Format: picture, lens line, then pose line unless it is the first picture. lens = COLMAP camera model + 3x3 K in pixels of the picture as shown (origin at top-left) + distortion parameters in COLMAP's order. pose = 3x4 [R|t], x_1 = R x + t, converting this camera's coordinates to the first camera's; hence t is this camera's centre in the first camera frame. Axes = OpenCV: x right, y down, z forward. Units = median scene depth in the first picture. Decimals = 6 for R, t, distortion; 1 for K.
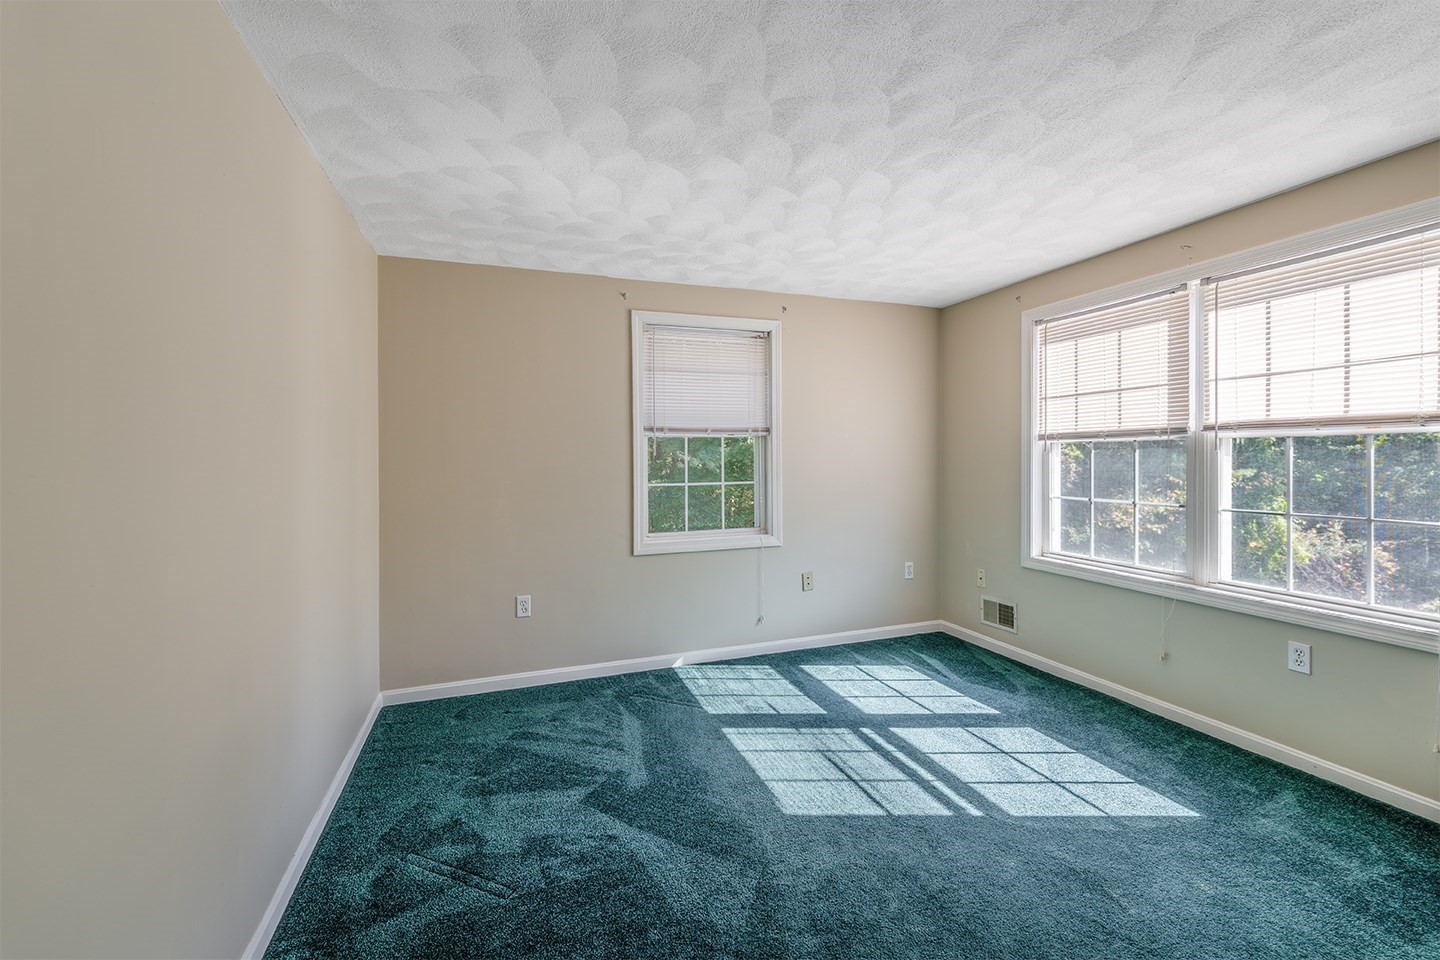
lens RADIAL K [[599.2, 0, 724.0], [0, 599.2, 451.5], [0, 0, 1]] dist [0.000045, -0.000139]
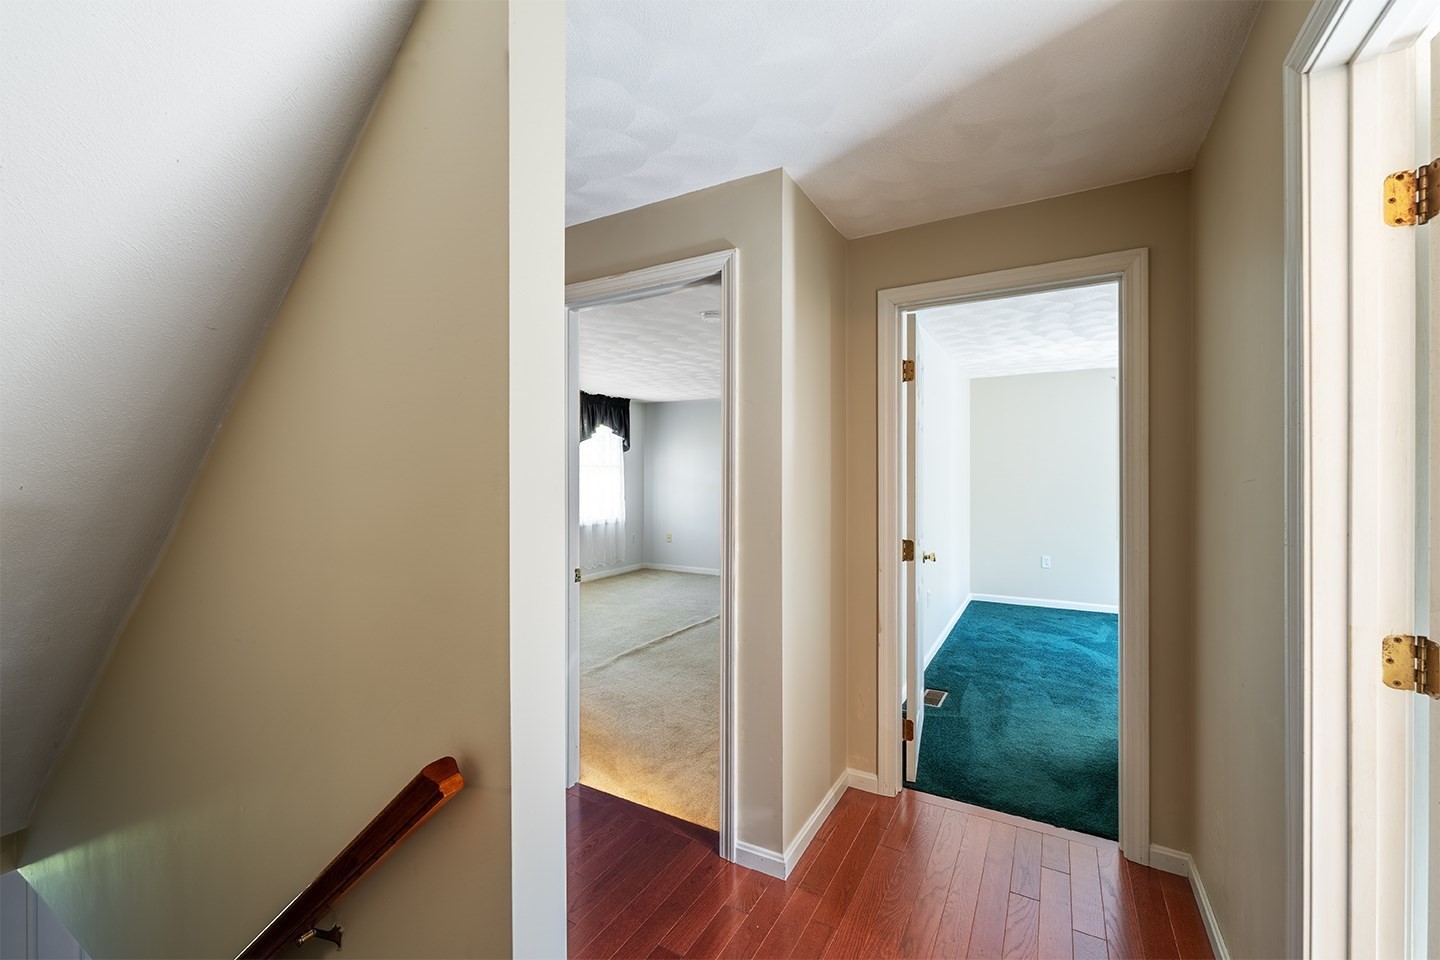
lens RADIAL K [[577.9, 0, 720.0], [0, 577.9, 480.0], [0, 0, 1]] dist [-0.000262, -0.001129]
pose [[0.637326, 0.011744, -0.770504, 0.563835], [-0.002511, 0.999910, 0.013163, -0.015635], [0.770590, -0.006454, 0.637299, -1.290855]]
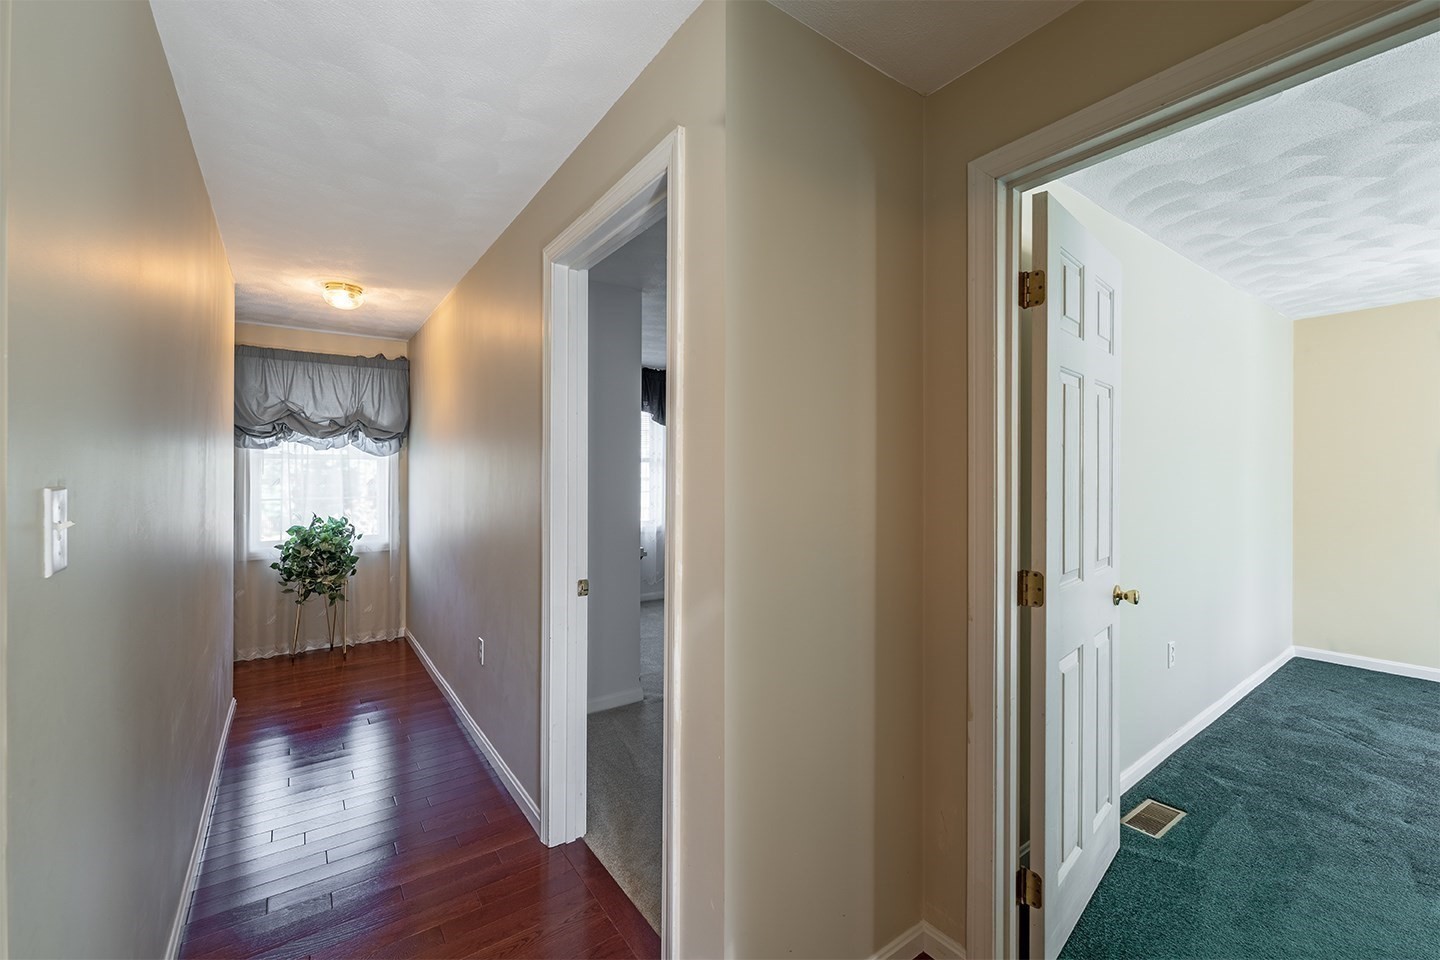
lens RADIAL K [[577.9, 0, 720.0], [0, 577.9, 480.0], [0, 0, 1]] dist [-0.000262, -0.001129]
pose [[0.259463, 0.012973, -0.965666, 0.486778], [0.006494, 0.999864, 0.015177, -0.003945], [0.965731, -0.010209, 0.259343, -0.825549]]
